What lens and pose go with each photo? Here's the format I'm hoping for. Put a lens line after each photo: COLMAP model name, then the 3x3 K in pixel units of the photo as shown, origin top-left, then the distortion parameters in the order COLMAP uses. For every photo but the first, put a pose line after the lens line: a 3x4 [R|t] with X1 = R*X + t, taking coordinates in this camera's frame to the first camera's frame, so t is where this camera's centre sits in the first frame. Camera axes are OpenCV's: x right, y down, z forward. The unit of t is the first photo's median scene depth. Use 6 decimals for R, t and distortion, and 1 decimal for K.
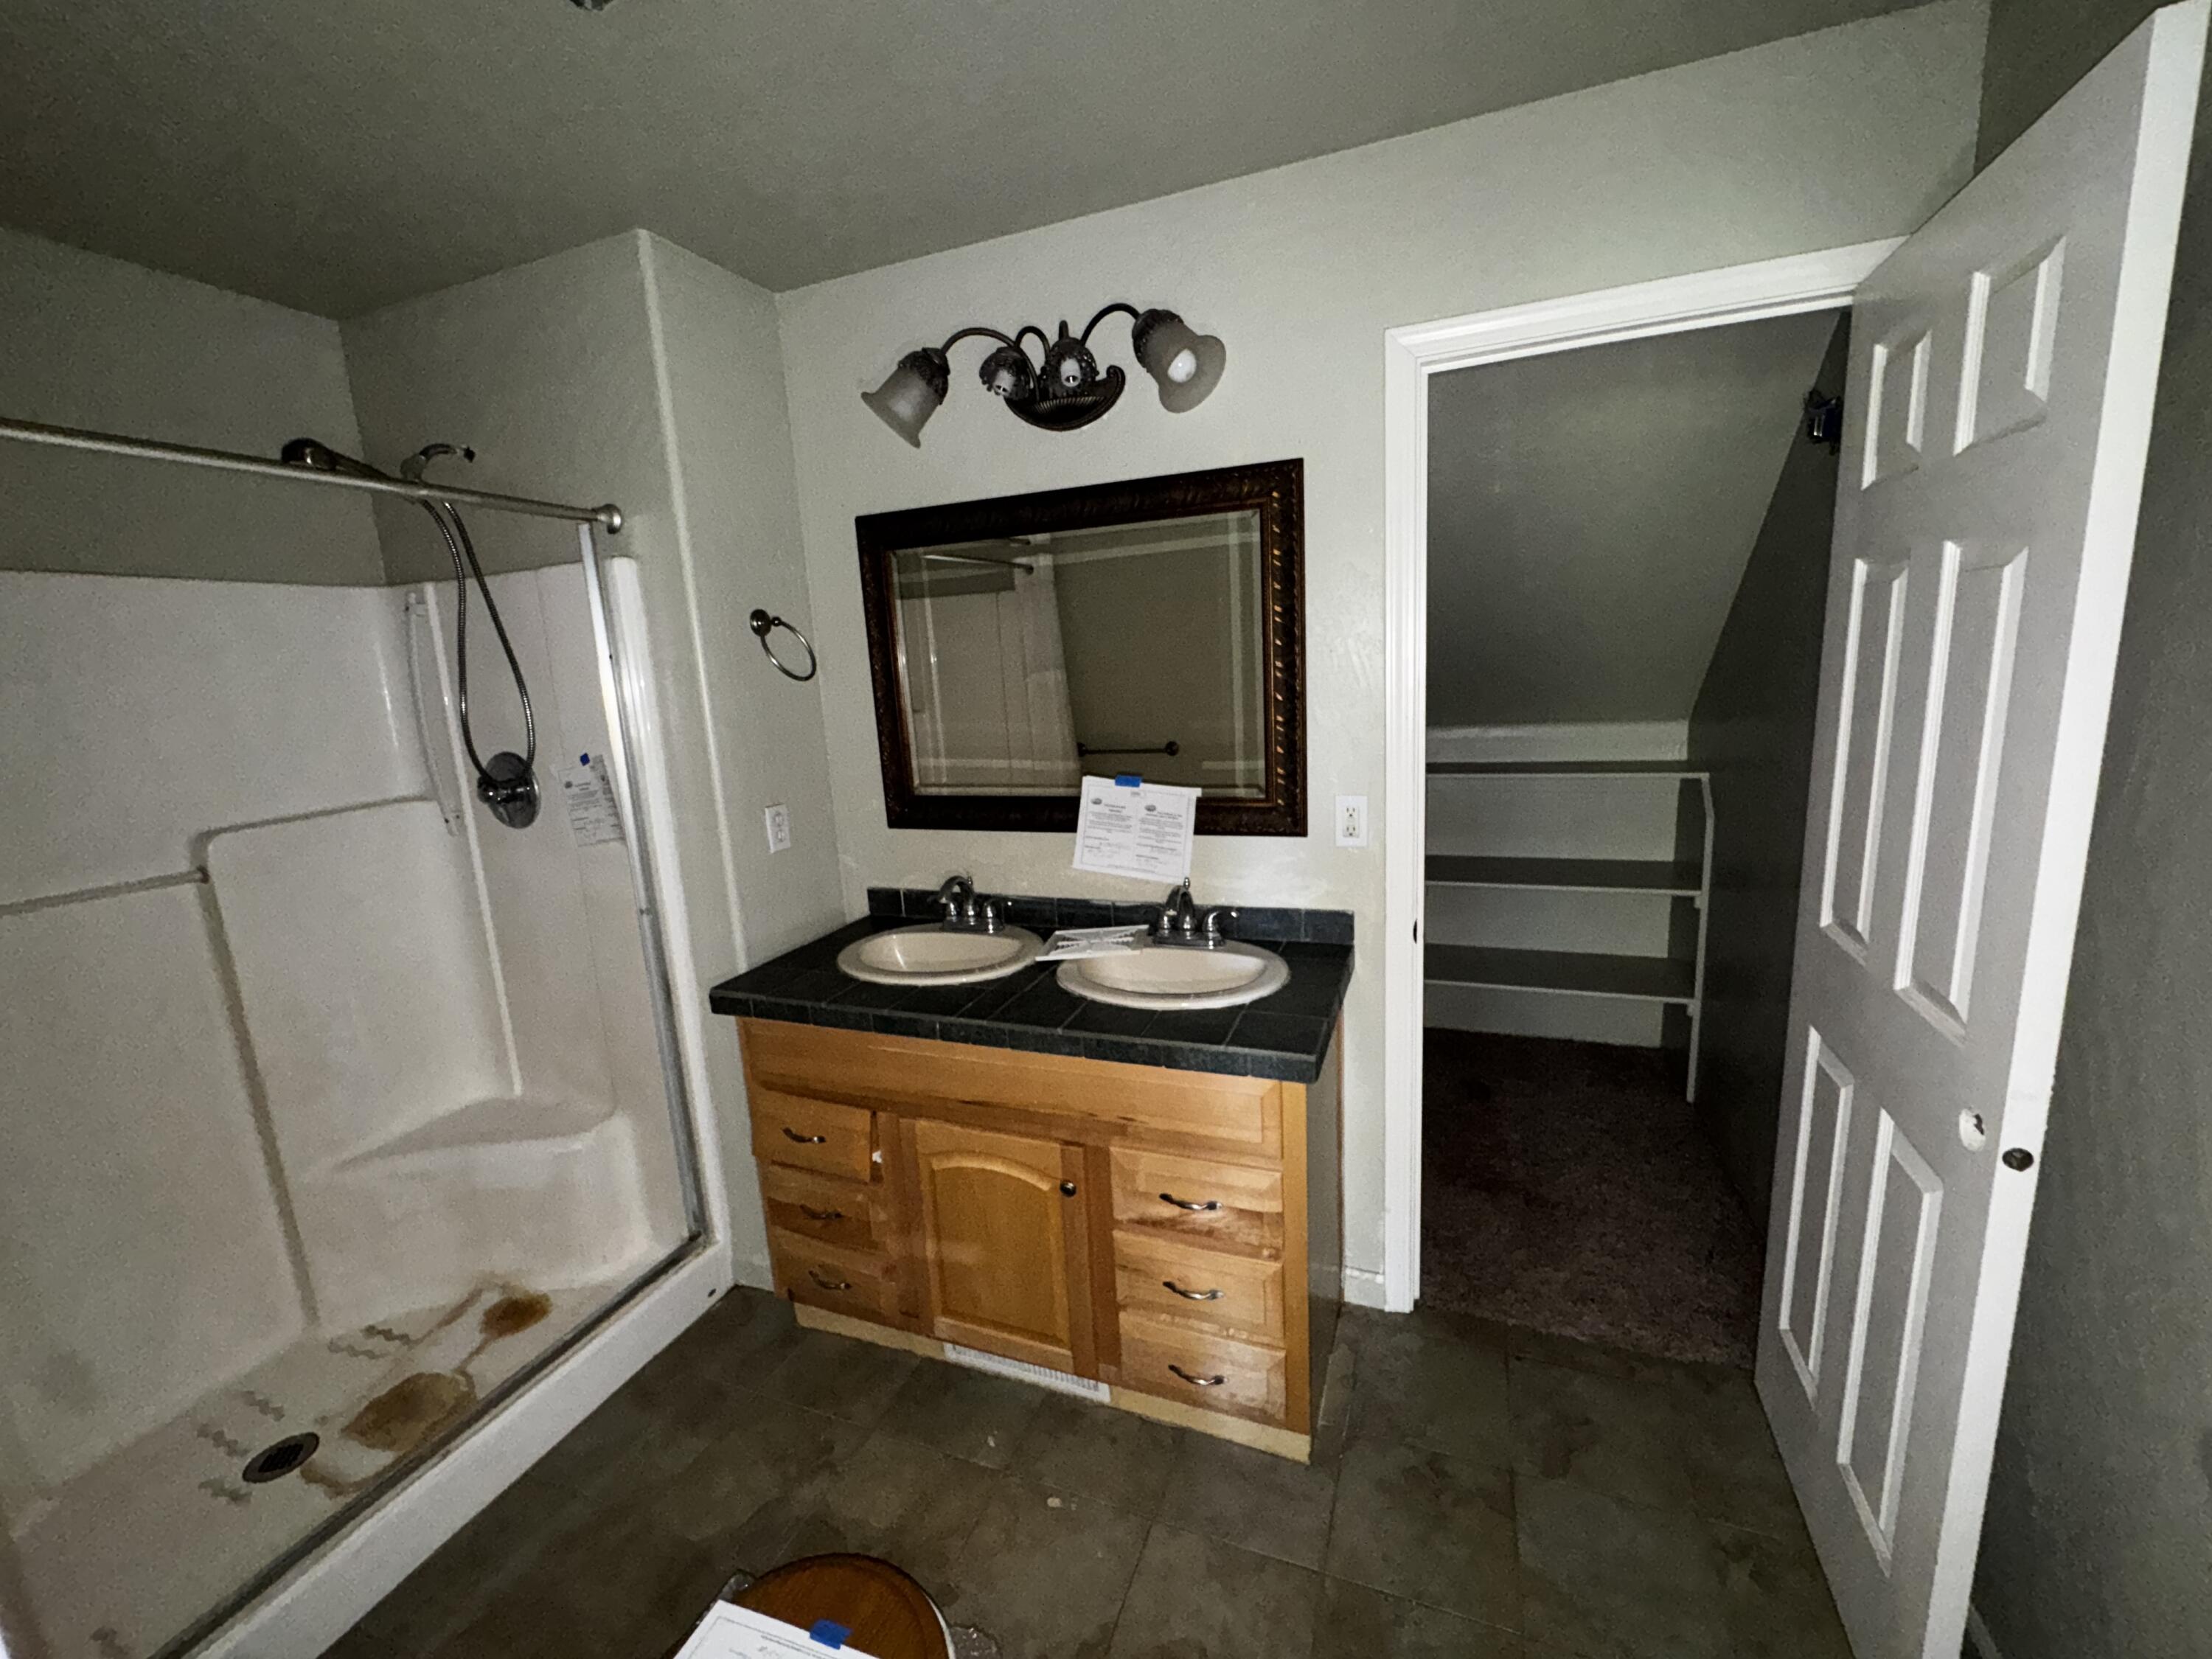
lens RADIAL K [[888.8, 0, 1109.4], [0, 888.8, 827.2], [0, 0, 1]] dist [-0.004645, 0.000411]
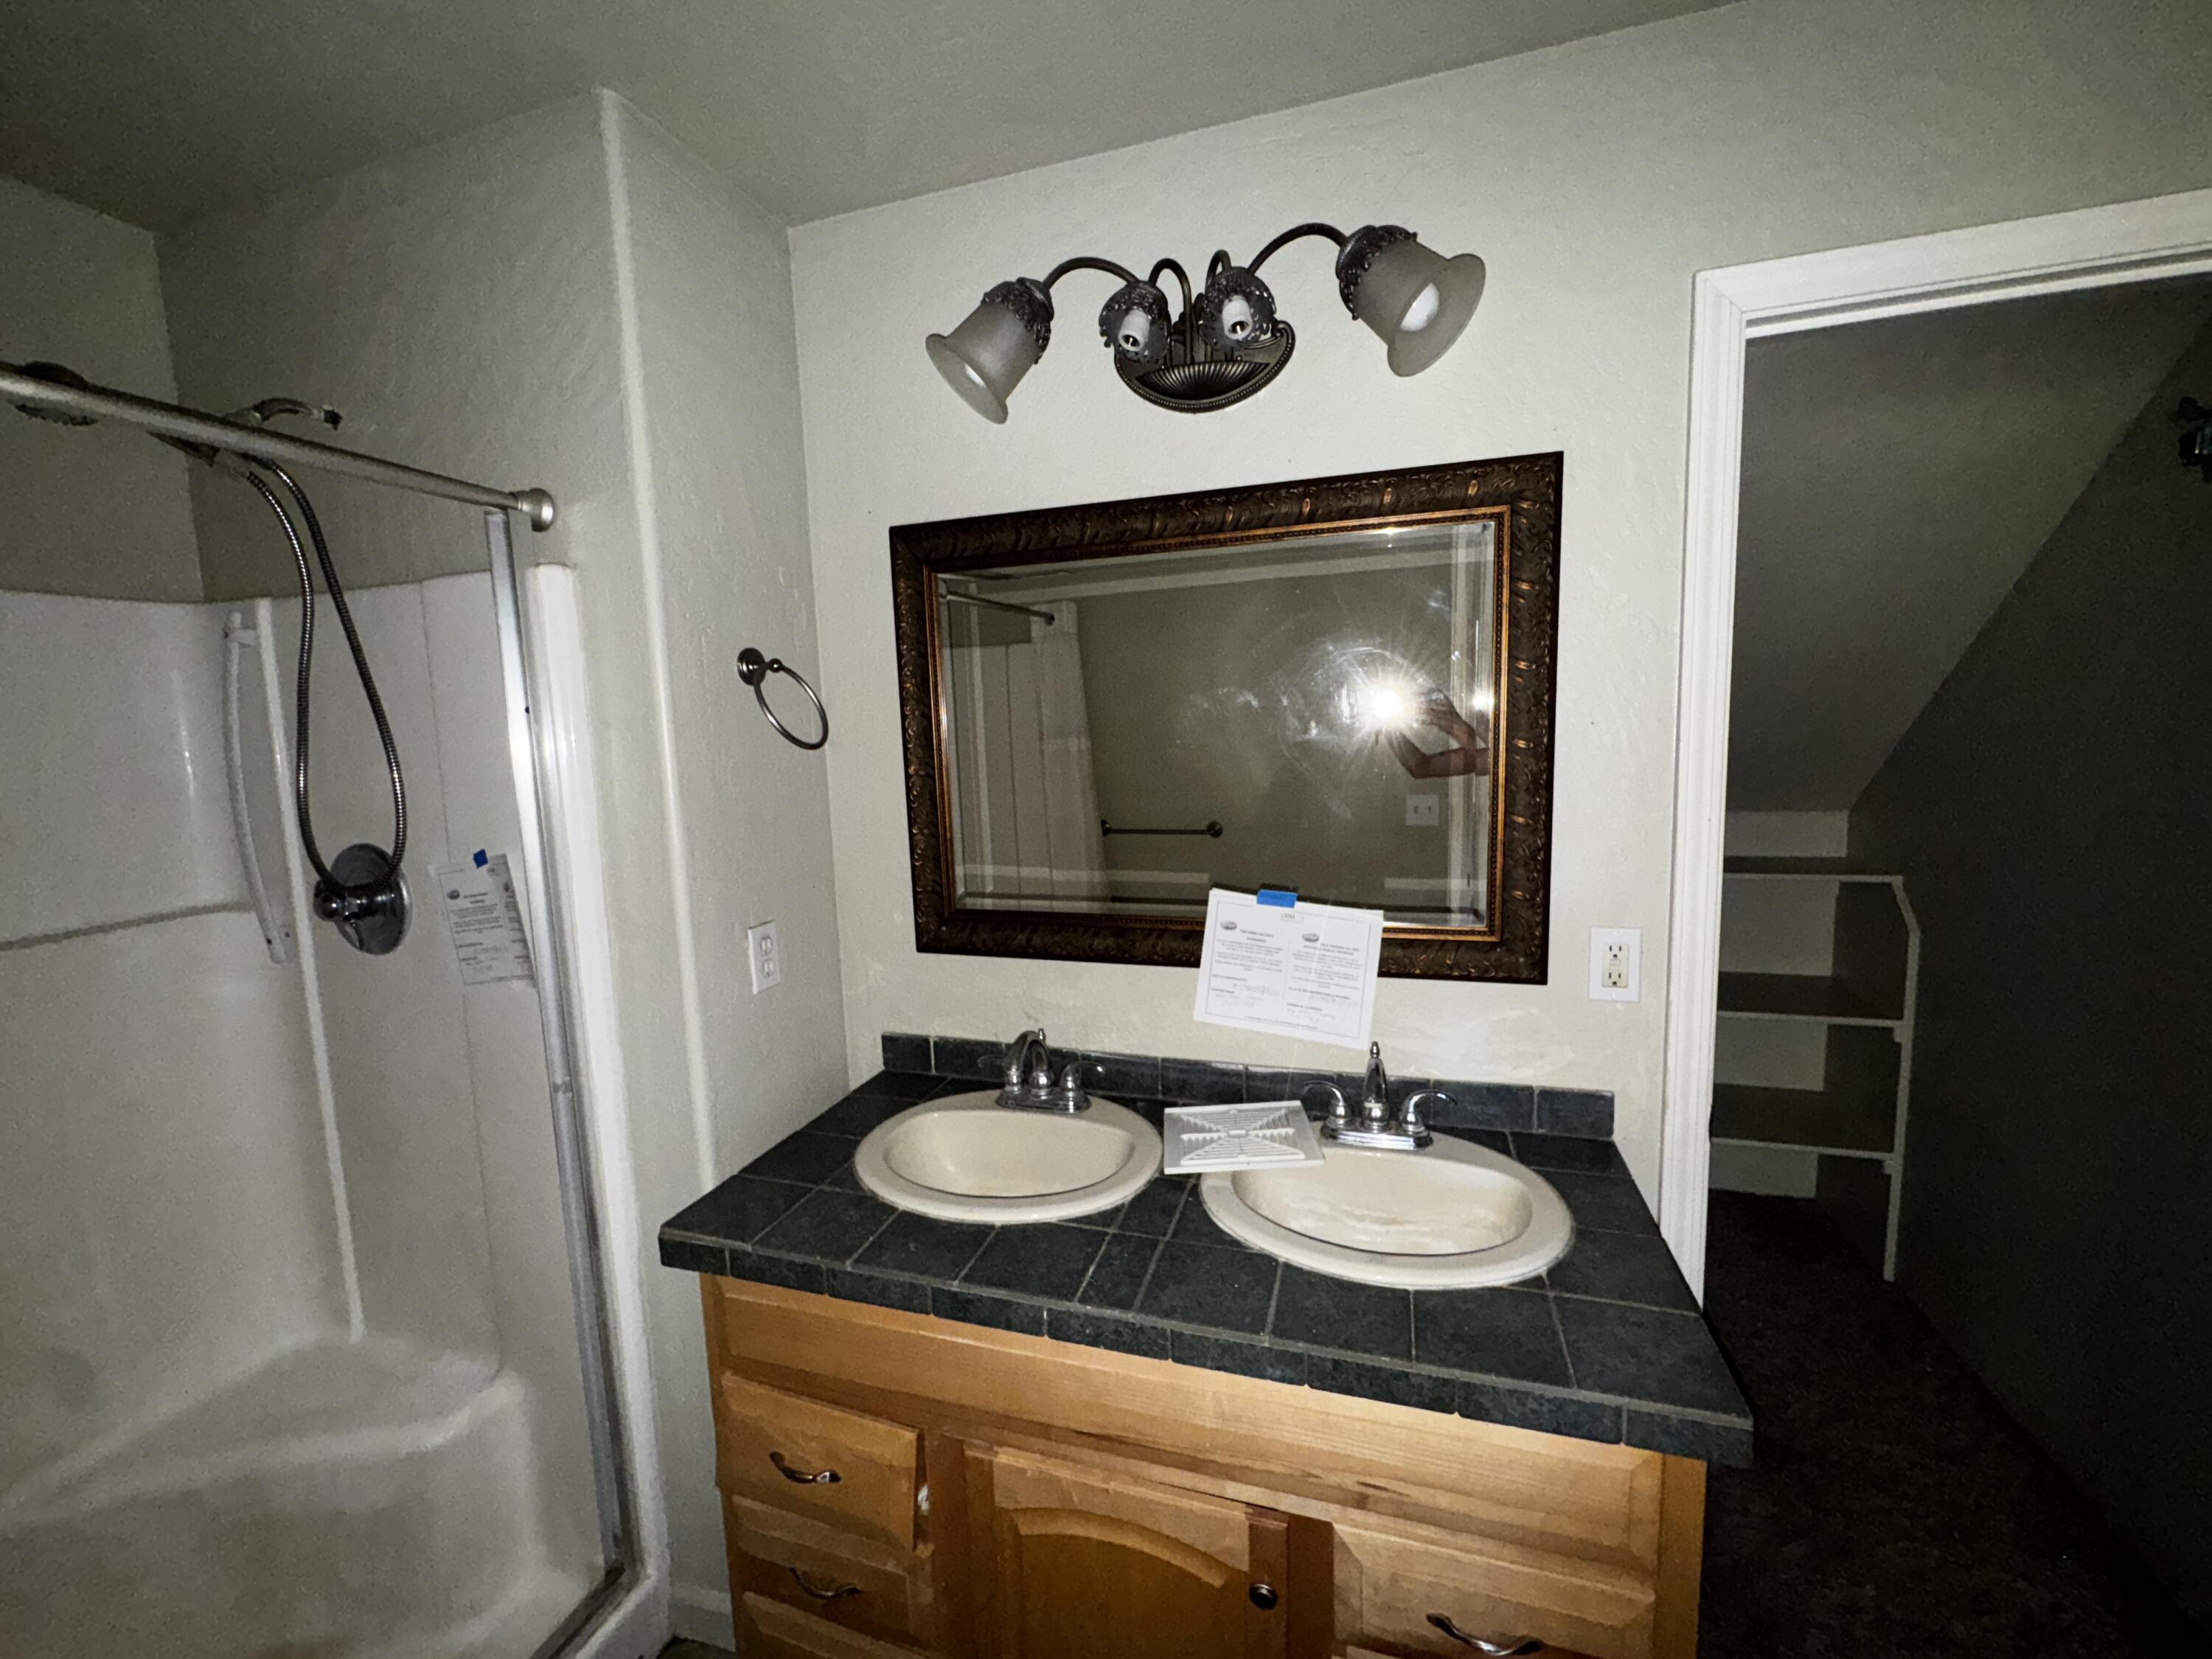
lens RADIAL K [[888.8, 0, 1104.7], [0, 888.8, 827.9], [0, 0, 1]] dist [-0.004645, 0.000411]
pose [[0.998032, 0.012590, 0.061423, -0.161984], [-0.008287, 0.997525, -0.069821, -0.058170], [-0.062150, 0.069175, 0.995667, 0.303261]]
